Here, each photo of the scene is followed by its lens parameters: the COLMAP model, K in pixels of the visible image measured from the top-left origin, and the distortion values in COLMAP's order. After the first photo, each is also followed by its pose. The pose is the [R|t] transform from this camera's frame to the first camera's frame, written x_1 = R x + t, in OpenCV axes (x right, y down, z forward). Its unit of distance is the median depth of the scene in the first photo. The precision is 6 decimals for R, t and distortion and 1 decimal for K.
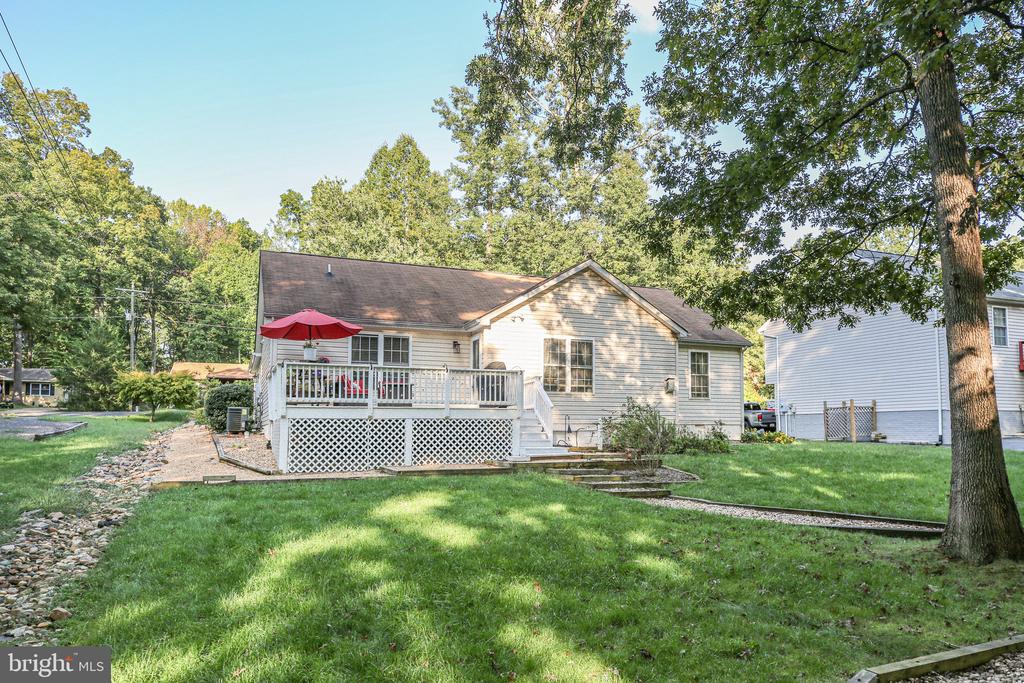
lens RADIAL K [[694.0, 0, 515.0], [0, 694.0, 393.4], [0, 0, 1]] dist [0.004480, -0.001285]
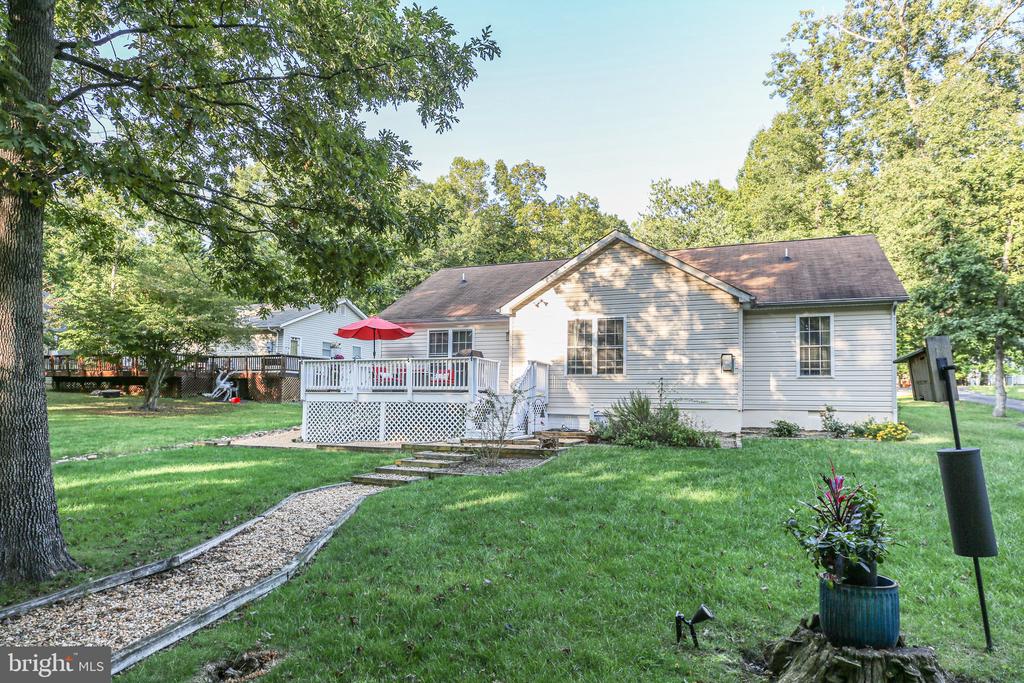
lens RADIAL K [[614.2, 0, 511.8], [0, 614.2, 370.3], [0, 0, 1]] dist [-0.003158, -0.000025]
pose [[0.704773, -0.028991, -0.708840, 0.590207], [0.025360, 0.999556, -0.015666, 0.003030], [0.708979, -0.006935, 0.705195, 0.325141]]
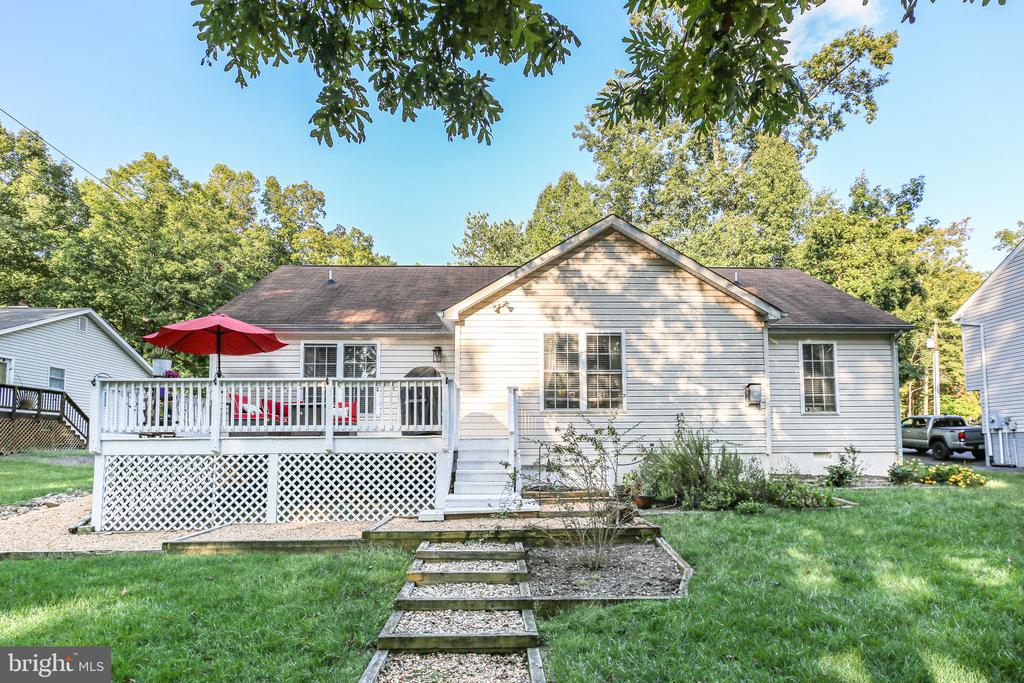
lens RADIAL K [[587.6, 0, 512.5], [0, 587.6, 406.4], [0, 0, 1]] dist [-0.009546, 0.000379]
pose [[0.935319, -0.031134, -0.352433, 0.215483], [0.025475, 0.999461, -0.020684, 0.005998], [0.352887, 0.010367, 0.935609, 0.426024]]
